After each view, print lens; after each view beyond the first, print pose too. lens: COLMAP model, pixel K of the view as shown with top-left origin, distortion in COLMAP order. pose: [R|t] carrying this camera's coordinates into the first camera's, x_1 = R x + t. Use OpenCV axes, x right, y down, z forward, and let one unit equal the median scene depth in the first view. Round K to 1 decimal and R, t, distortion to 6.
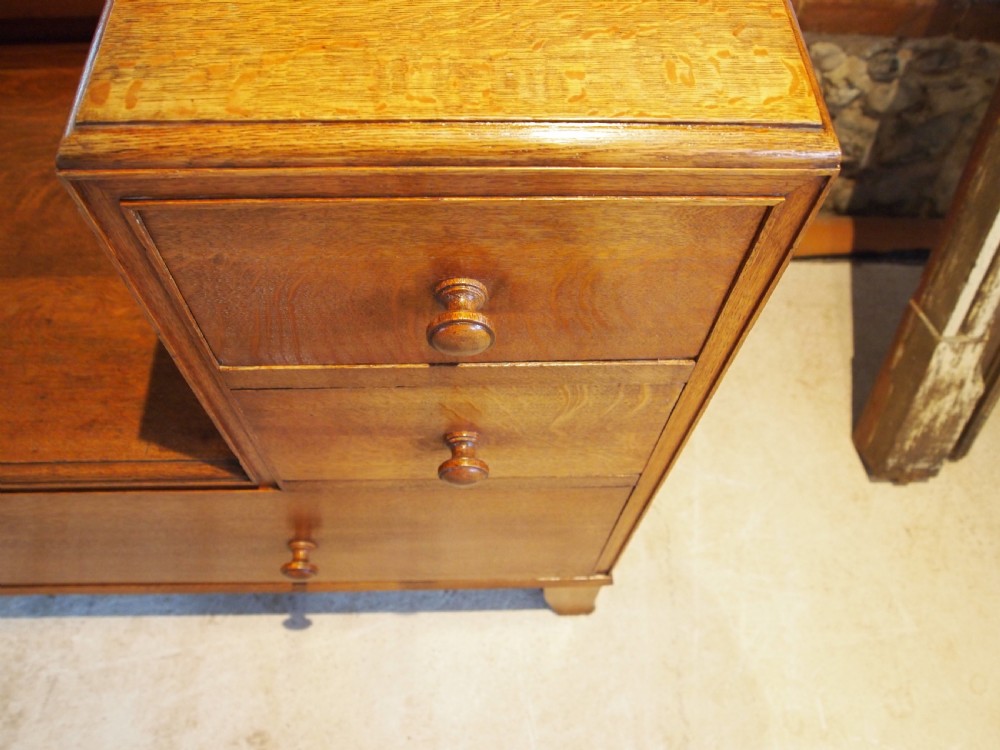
lens RADIAL K [[790.3, 0, 500.0], [0, 790.3, 375.0], [0, 0, 1]] dist [-0.047414, 0.000323]
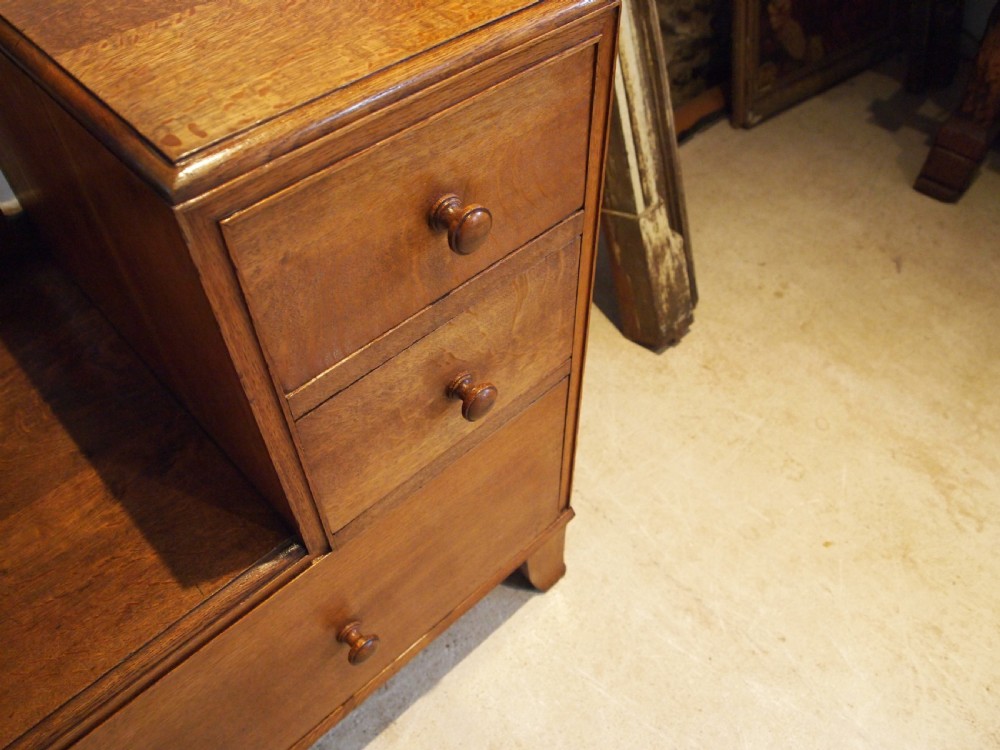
lens RADIAL K [[792.6, 0, 497.6], [0, 792.6, 370.0], [0, 0, 1]] dist [-0.048705, 0.001107]
pose [[0.749335, -0.523833, 0.405088, -0.263725], [0.593390, 0.802701, -0.059657, 0.094479], [-0.293914, 0.285078, 0.912329, -0.047839]]
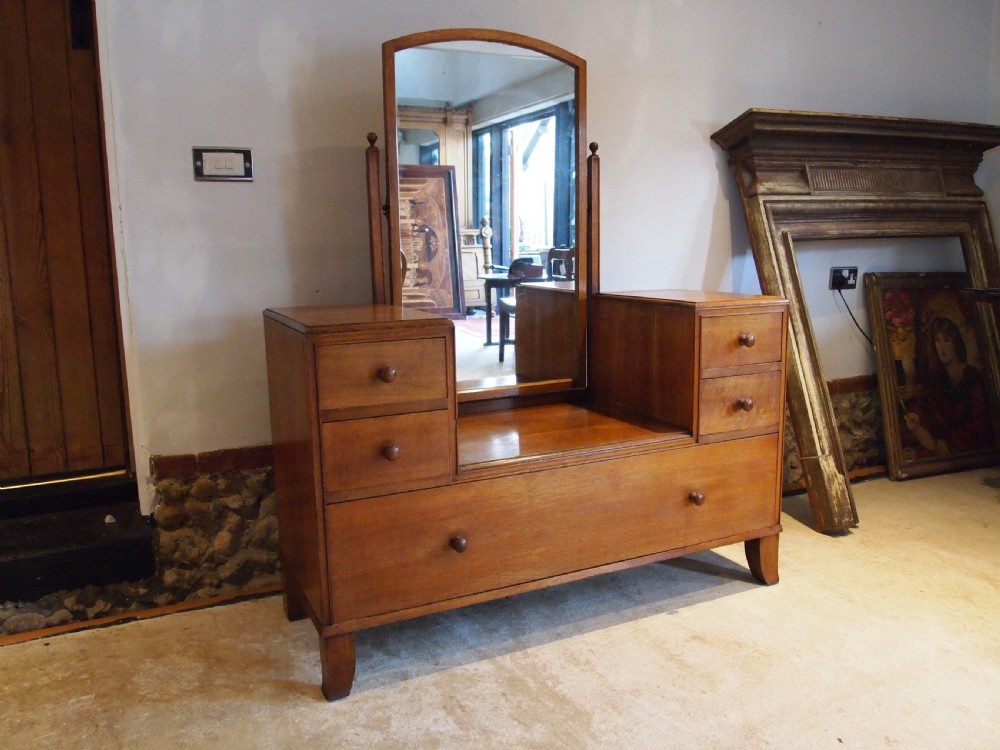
lens RADIAL K [[792.6, 0, 497.6], [0, 792.6, 370.0], [0, 0, 1]] dist [-0.048705, 0.001107]
pose [[0.915793, -0.111683, 0.385810, -1.480576], [0.370738, 0.604587, -0.705002, 1.282140], [-0.154519, 0.788670, 0.595082, -0.702835]]
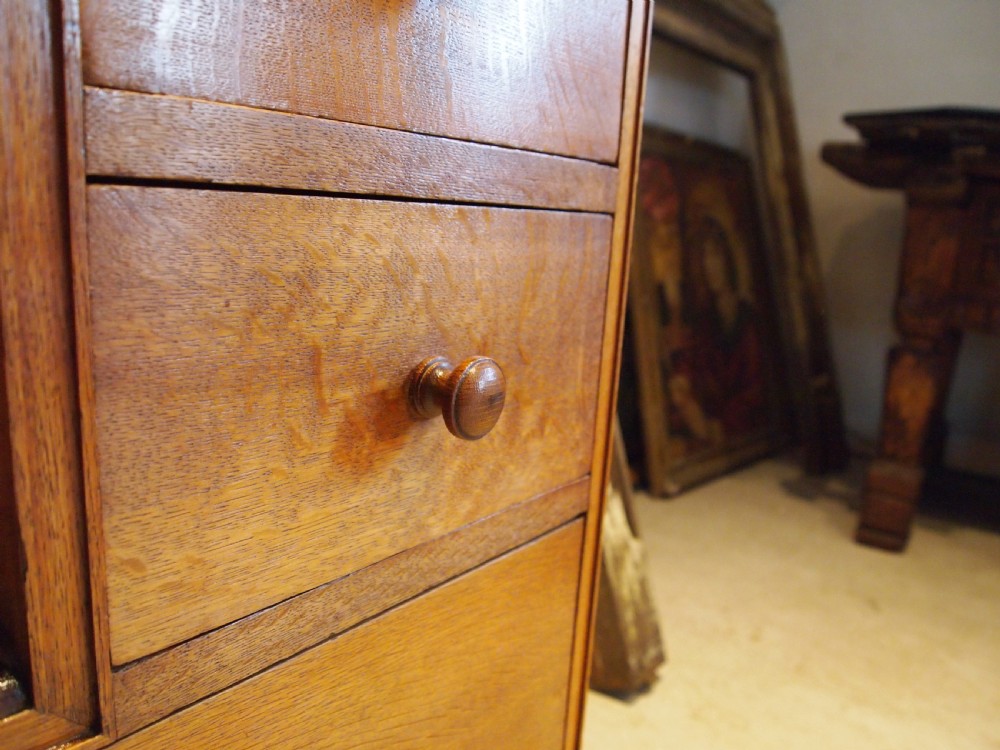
lens RADIAL K [[776.4, 0, 500.0], [0, 776.4, 375.0], [0, 0, 1]] dist [-0.045273, 0.001453]
pose [[0.652619, -0.153718, 0.741930, -0.259607], [0.638167, 0.639381, -0.428875, 0.208790], [-0.408450, 0.753367, 0.515370, 0.375869]]
